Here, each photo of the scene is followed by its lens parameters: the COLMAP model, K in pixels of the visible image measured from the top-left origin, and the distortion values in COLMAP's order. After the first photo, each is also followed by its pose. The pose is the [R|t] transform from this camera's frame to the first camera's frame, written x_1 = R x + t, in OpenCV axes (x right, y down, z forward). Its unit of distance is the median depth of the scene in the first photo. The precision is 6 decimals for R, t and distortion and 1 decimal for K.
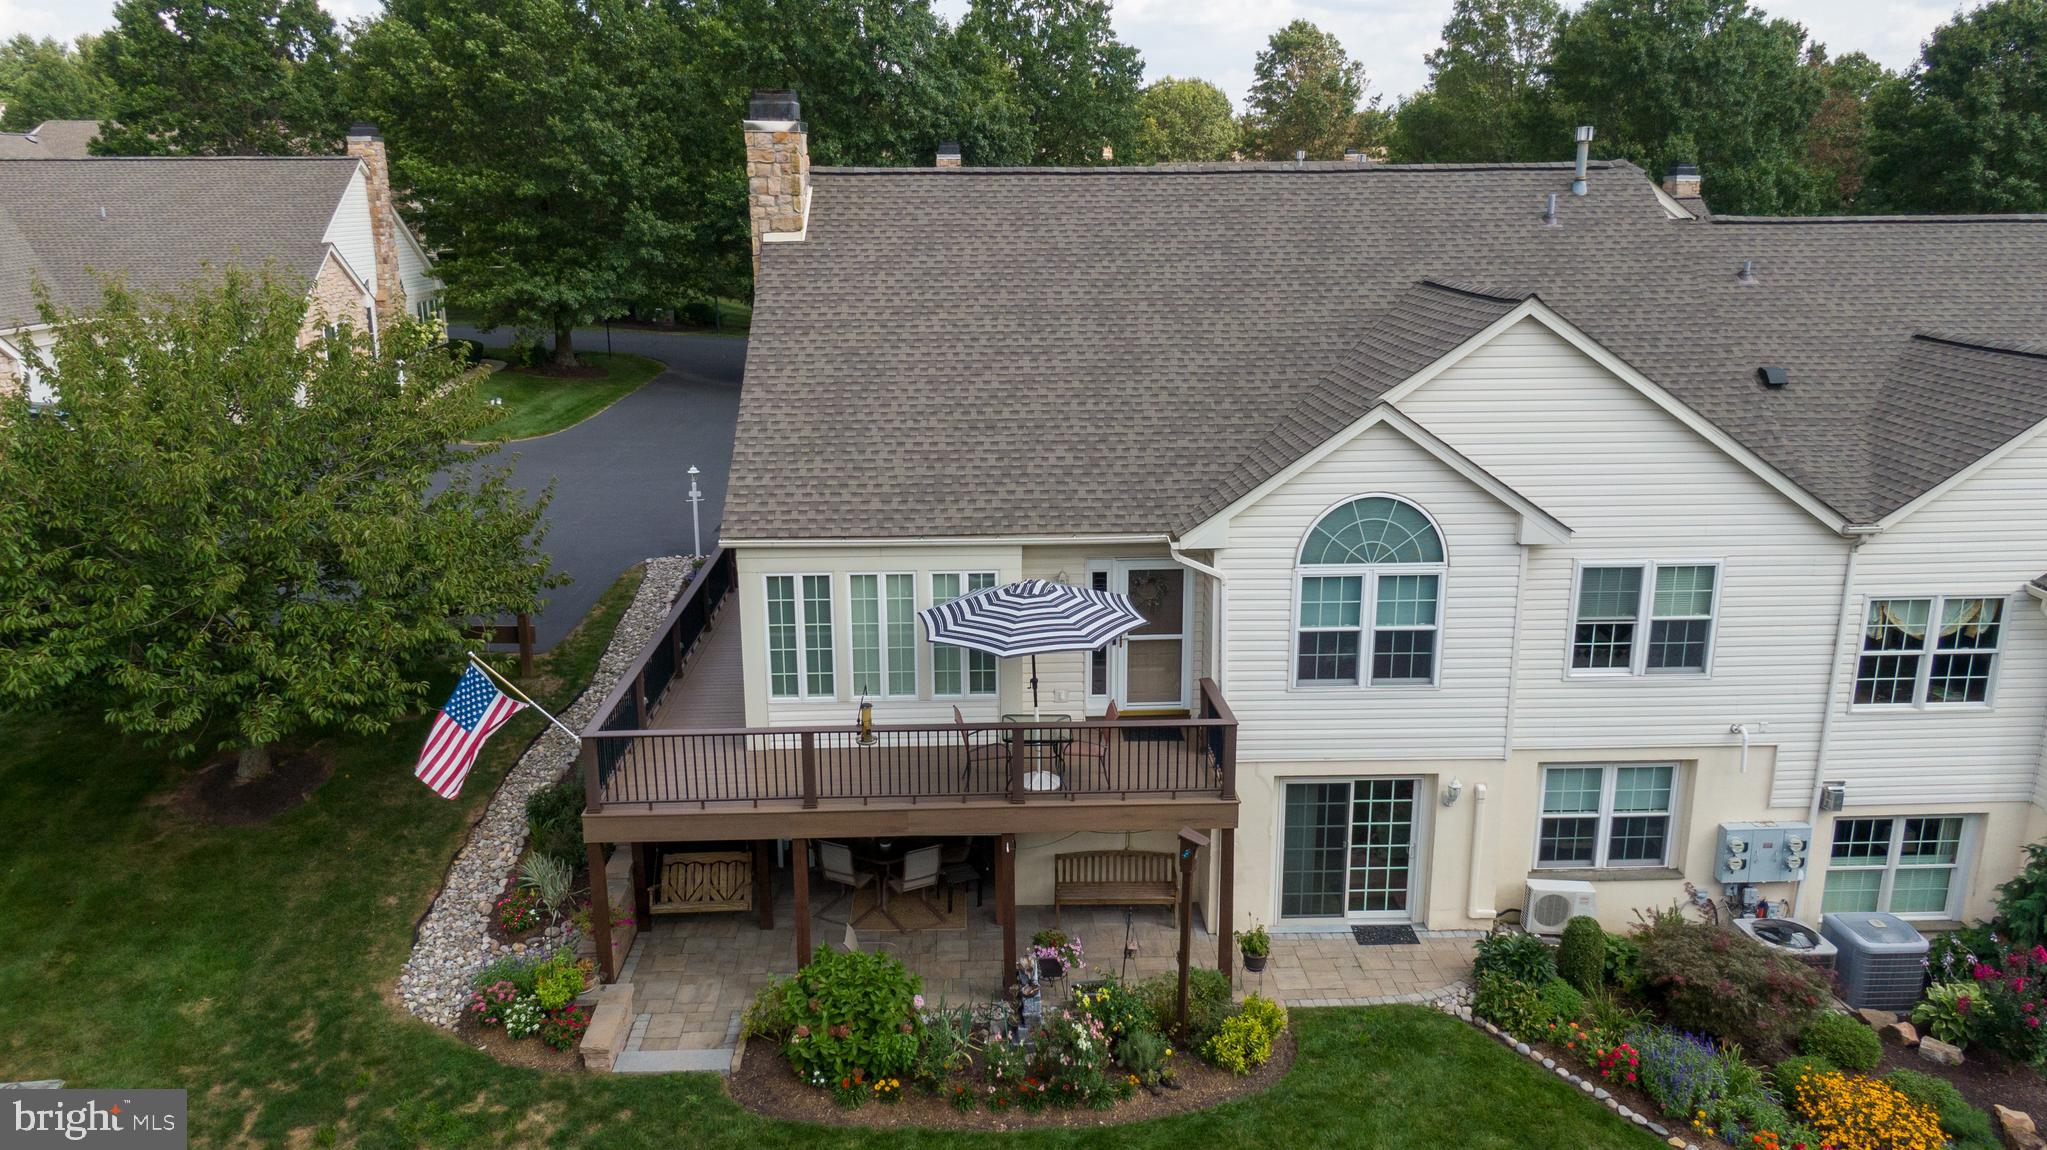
lens RADIAL K [[1451.7, 0, 1030.3], [0, 1451.7, 572.9], [0, 0, 1]] dist [0.029668, -0.034331]
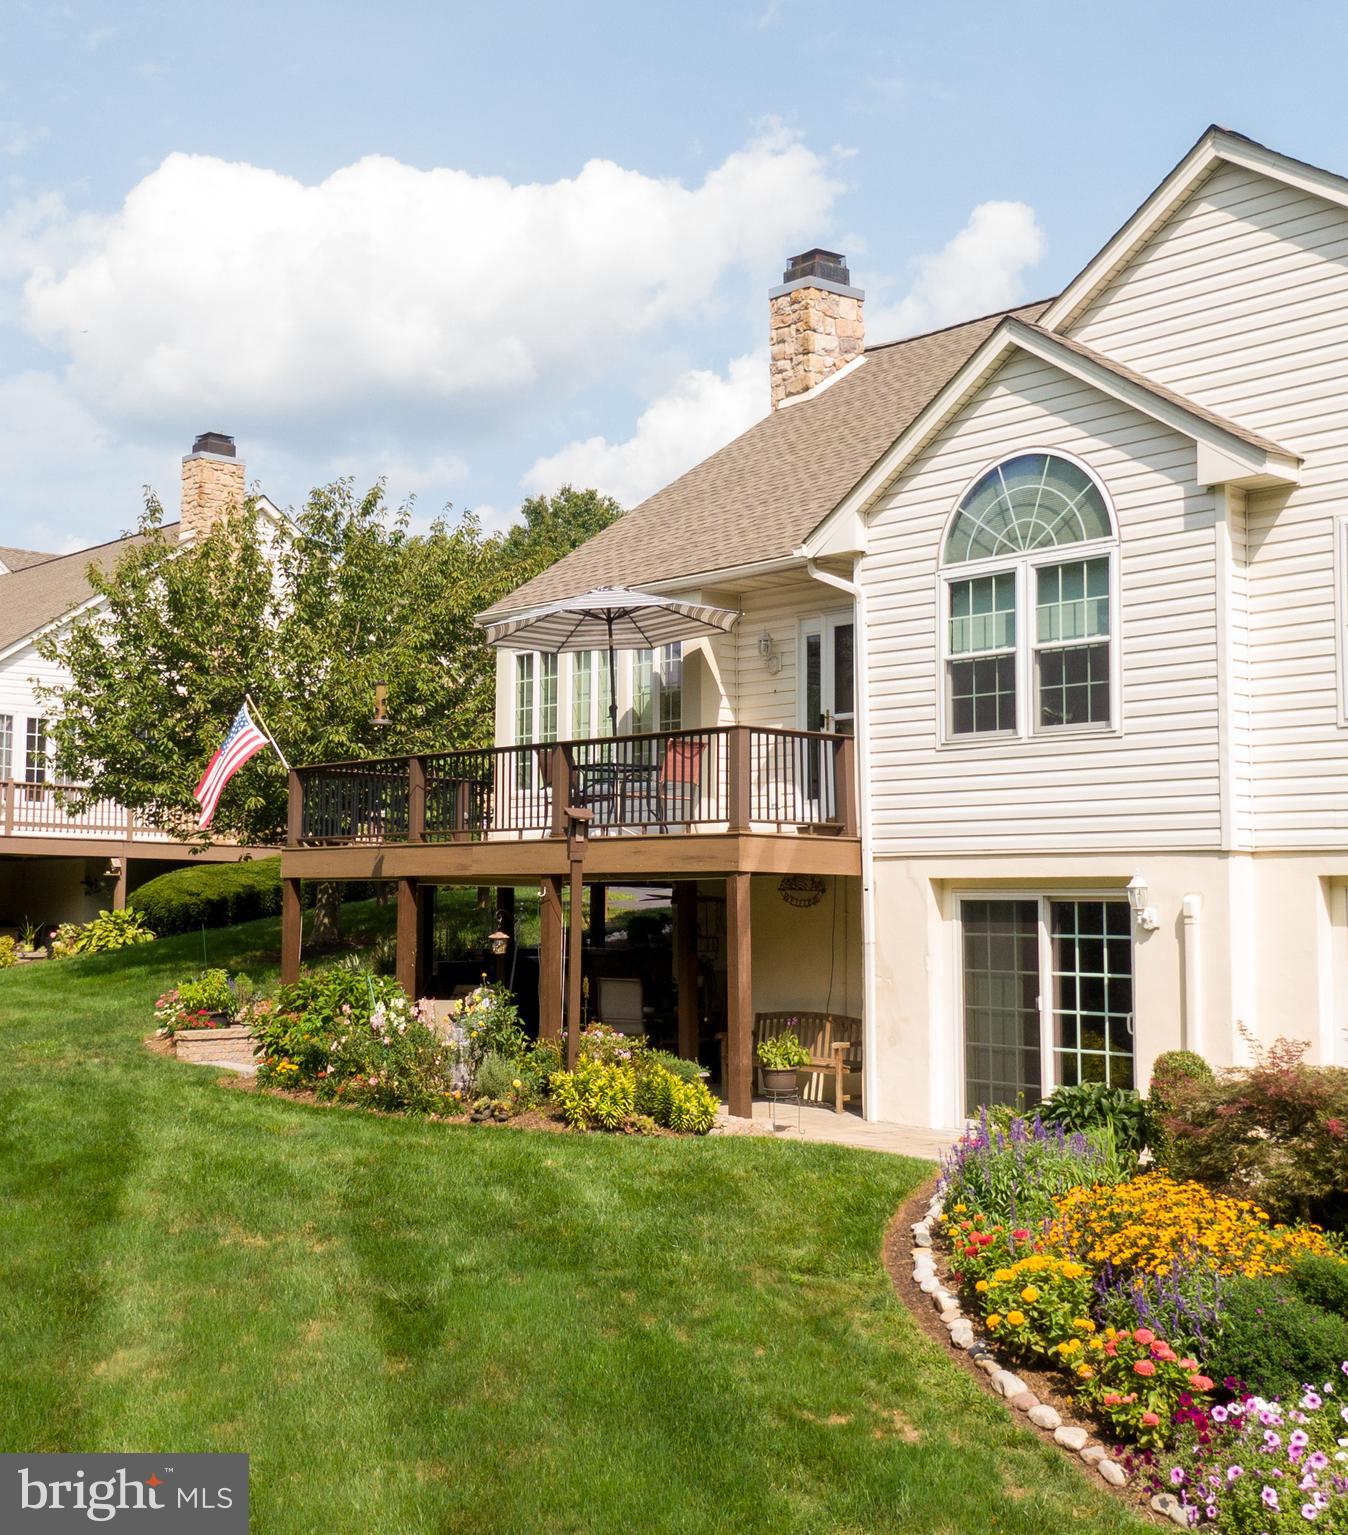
lens RADIAL K [[1937.8, 0, 665.1], [0, 1937.8, 764.1], [0, 0, 1]] dist [0.087799, 0.000000]
pose [[0.647026, -0.050968, -0.760763, 0.811498], [-0.206207, 0.948884, -0.238950, 0.342300], [0.734055, 0.311481, 0.603443, 0.330643]]
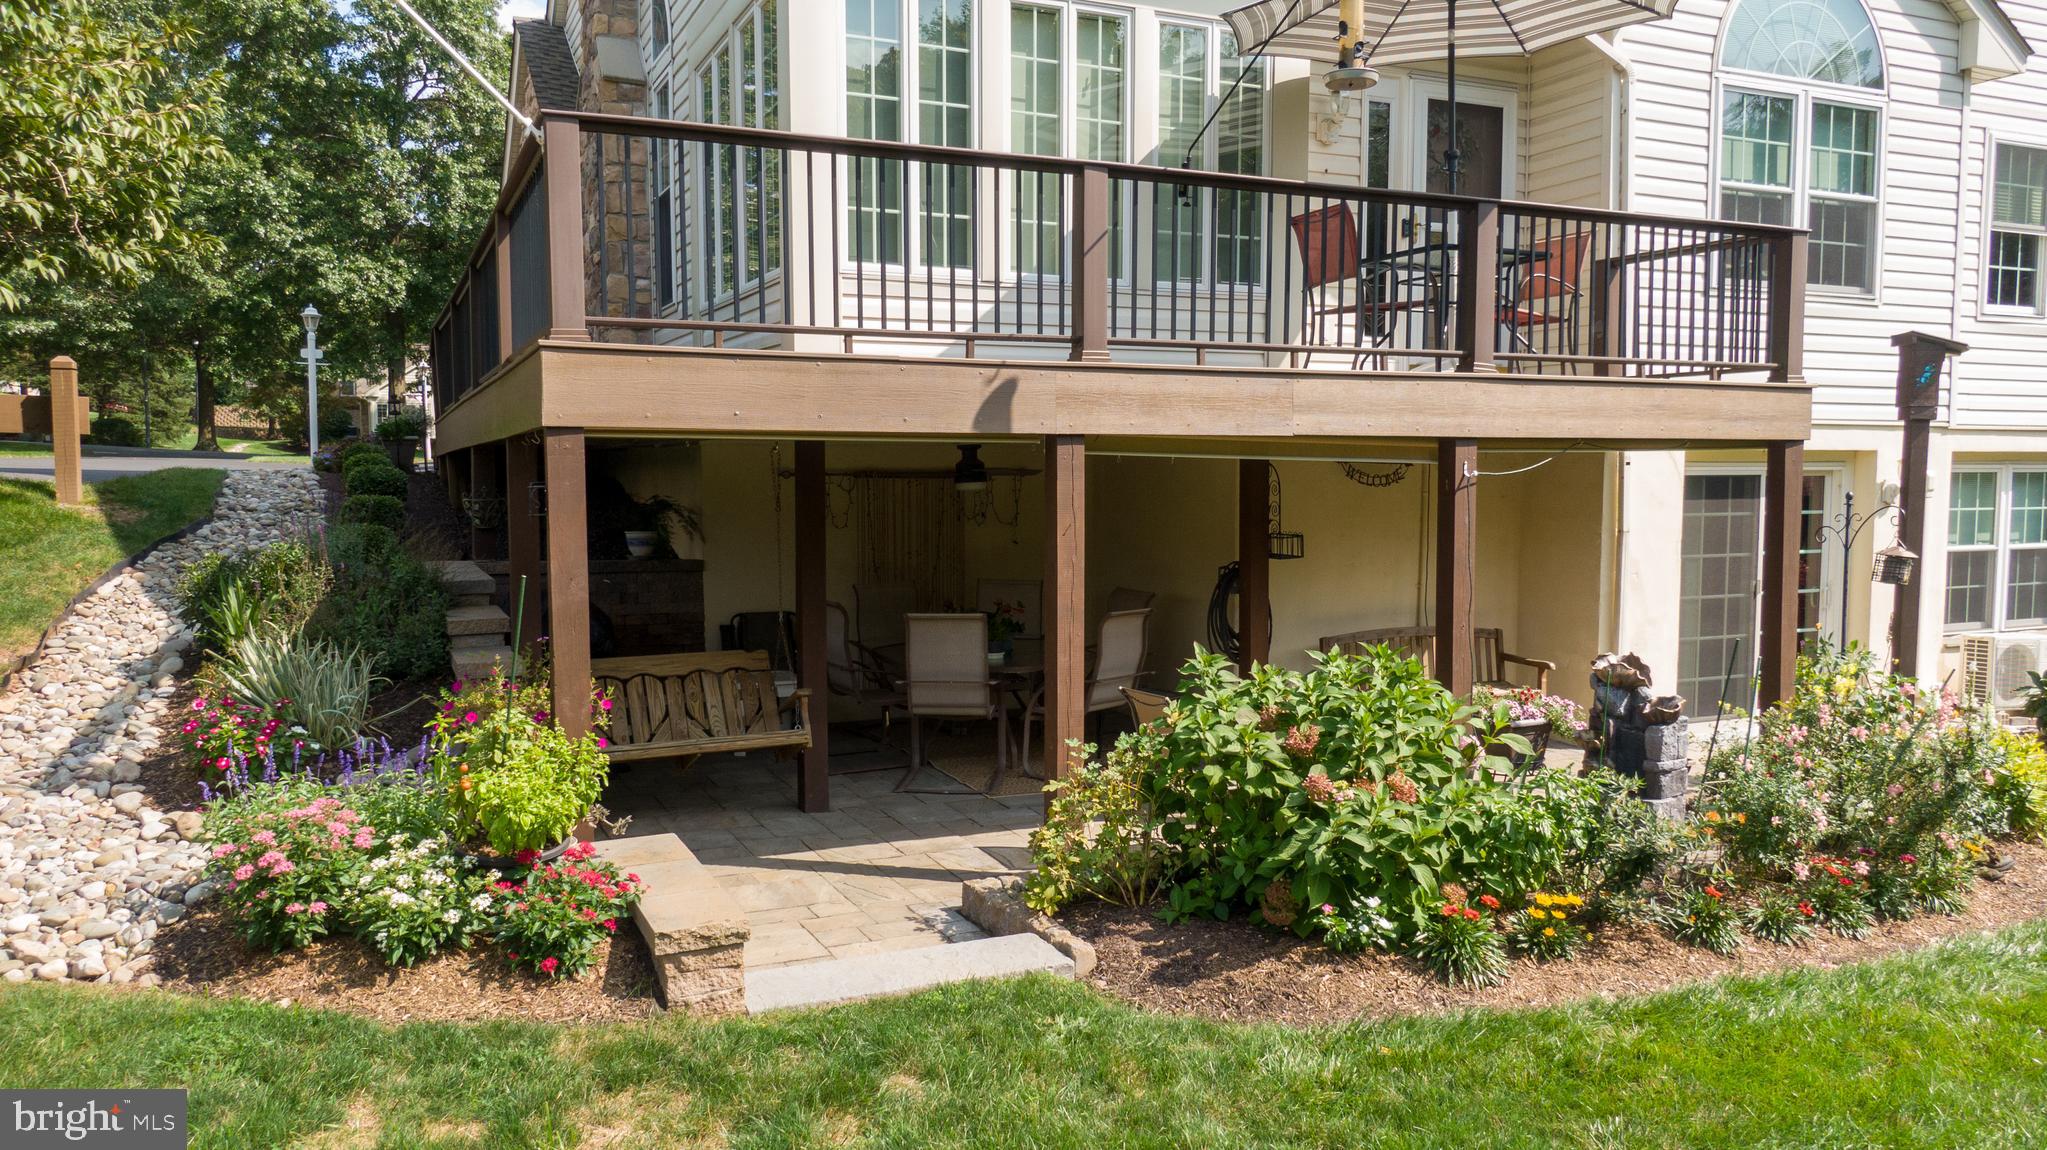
lens RADIAL K [[1451.7, 0, 1022.5], [0, 1451.7, 577.6], [0, 0, 1]] dist [0.029668, -0.034331]
pose [[0.926928, -0.024173, 0.374461, -0.302697], [0.093672, 0.981236, -0.168528, 0.267873], [-0.363361, 0.191289, 0.911799, 0.581898]]
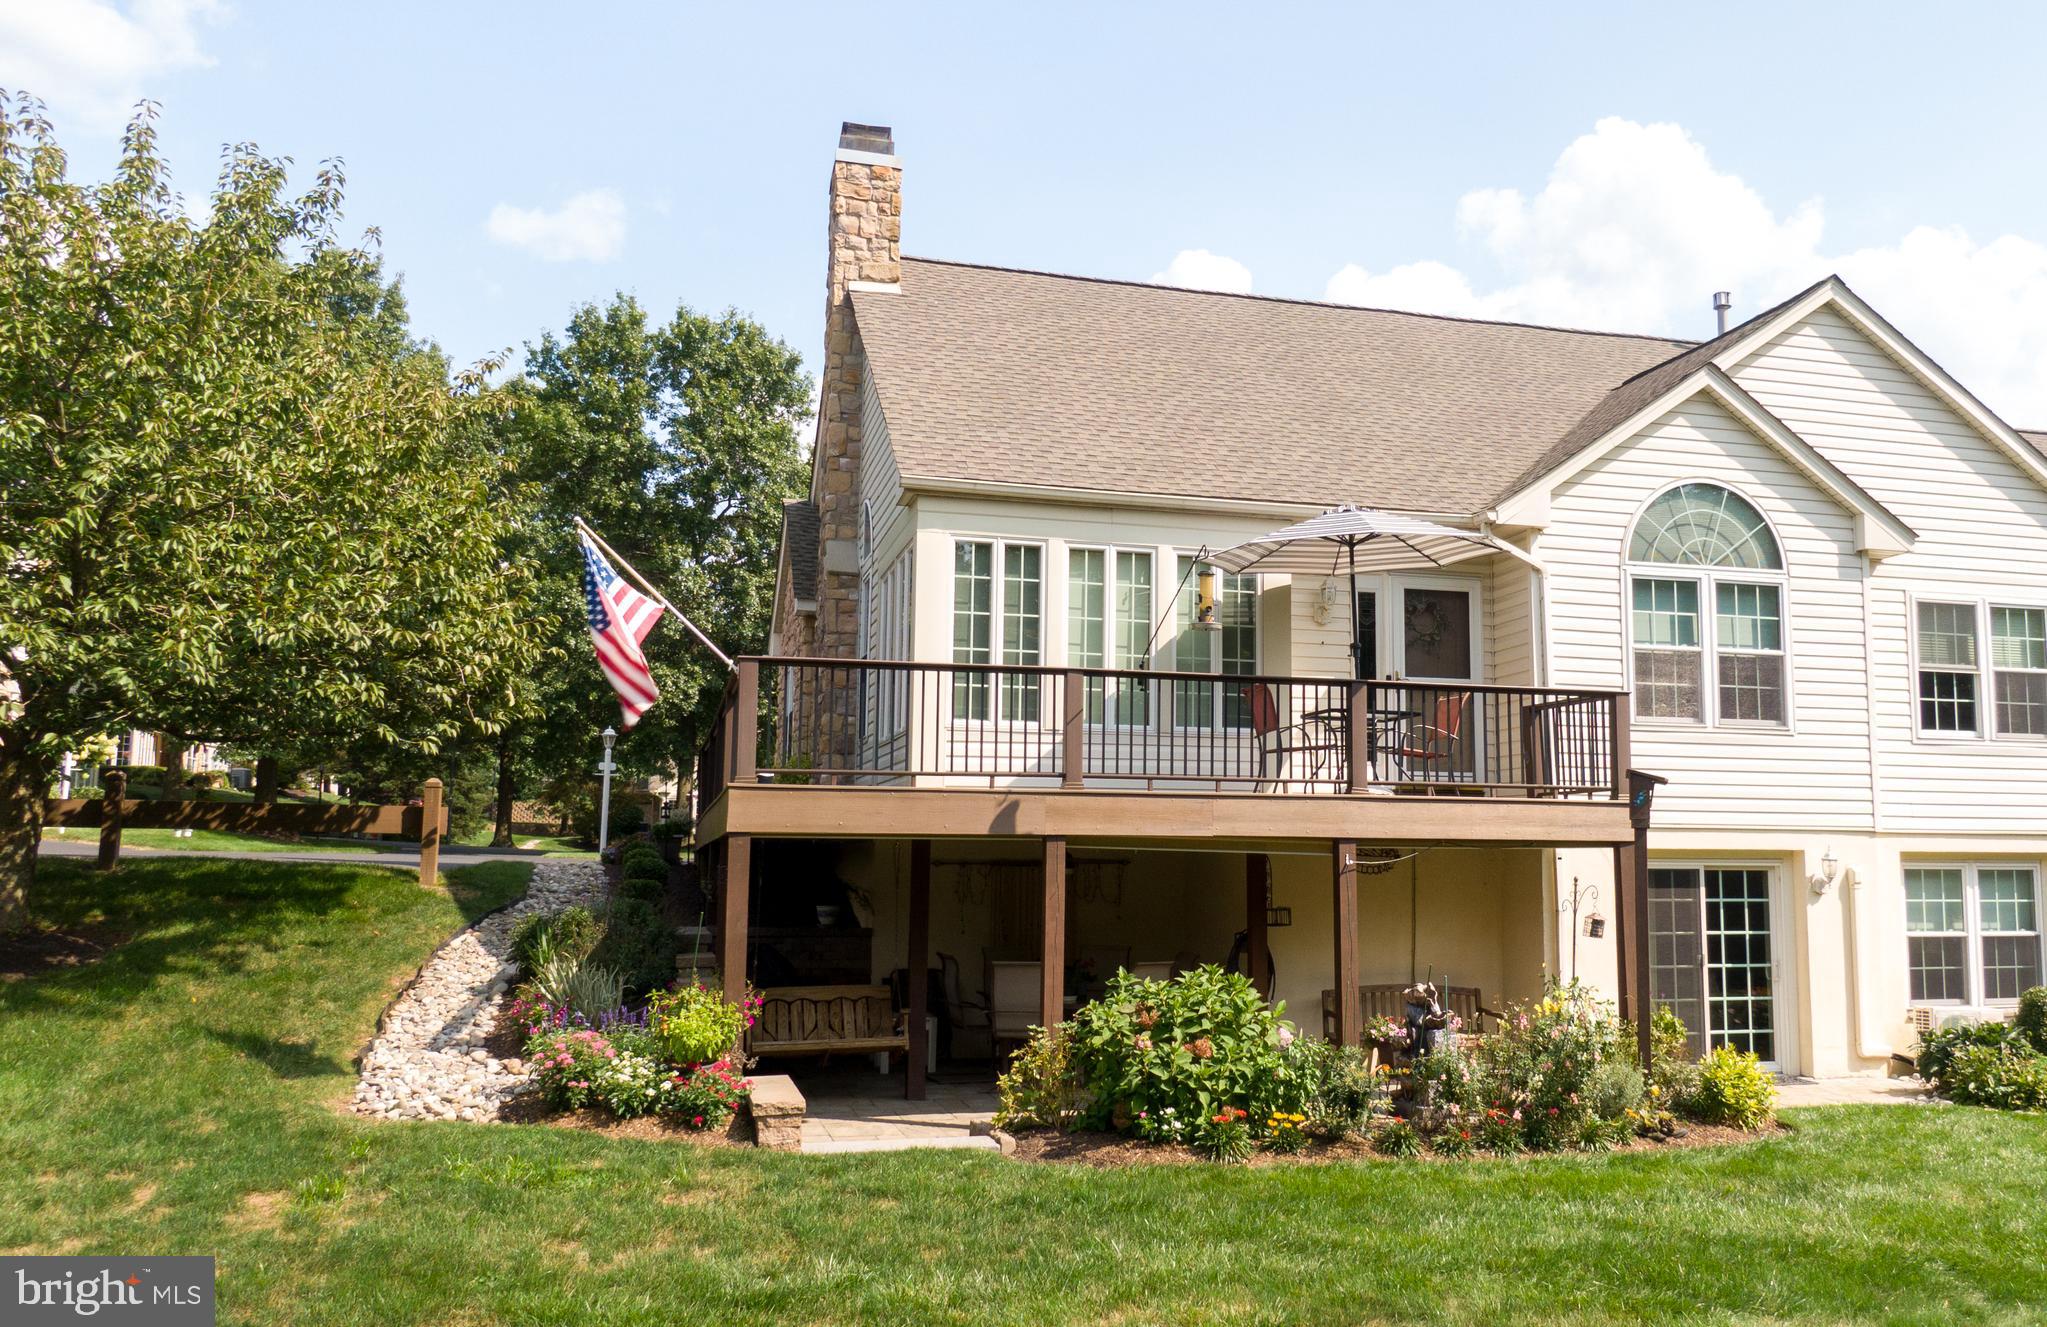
lens RADIAL K [[1661.0, 0, 1176.8], [0, 1661.0, 677.7], [0, 0, 1]] dist [0.036817, -0.030050]
pose [[0.965400, 0.038030, 0.257985, -0.279804], [0.059464, 0.931140, -0.359782, 0.358855], [-0.253903, 0.362674, 0.896661, 0.259520]]
